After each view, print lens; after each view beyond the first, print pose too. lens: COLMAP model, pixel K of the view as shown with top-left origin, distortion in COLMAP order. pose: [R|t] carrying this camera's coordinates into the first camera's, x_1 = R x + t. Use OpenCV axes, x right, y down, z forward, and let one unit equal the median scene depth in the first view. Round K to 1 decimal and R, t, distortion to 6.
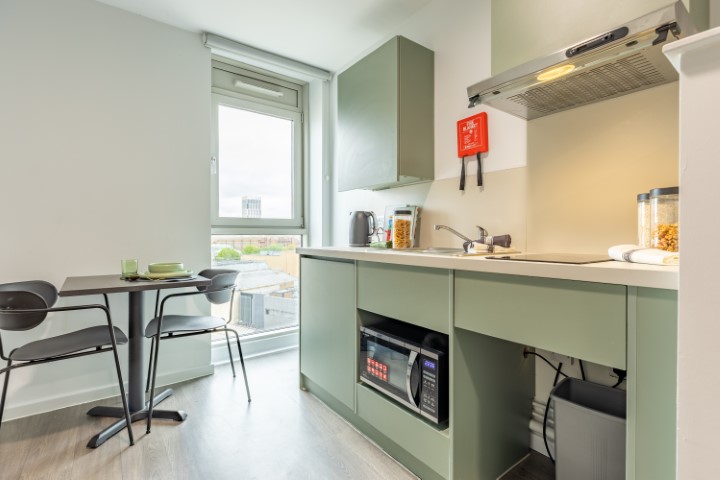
lens RADIAL K [[339.0, 0, 338.4], [0, 339.0, 235.3], [0, 0, 1]] dist [-0.002276, -0.000202]
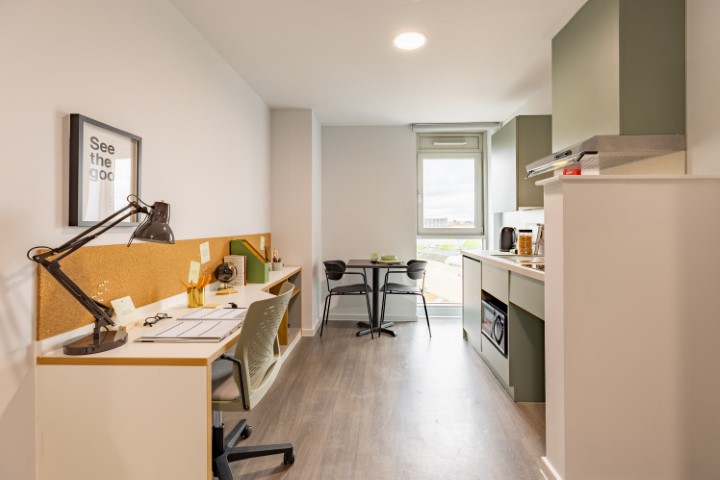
lens RADIAL K [[319.7, 0, 359.3], [0, 319.7, 222.4], [0, 0, 1]] dist [-0.000159, -0.000057]
pose [[0.787328, -0.002812, -0.616528, 0.496950], [-0.005047, 0.999927, -0.011006, -0.087840], [0.616514, 0.011777, 0.787256, -0.566284]]
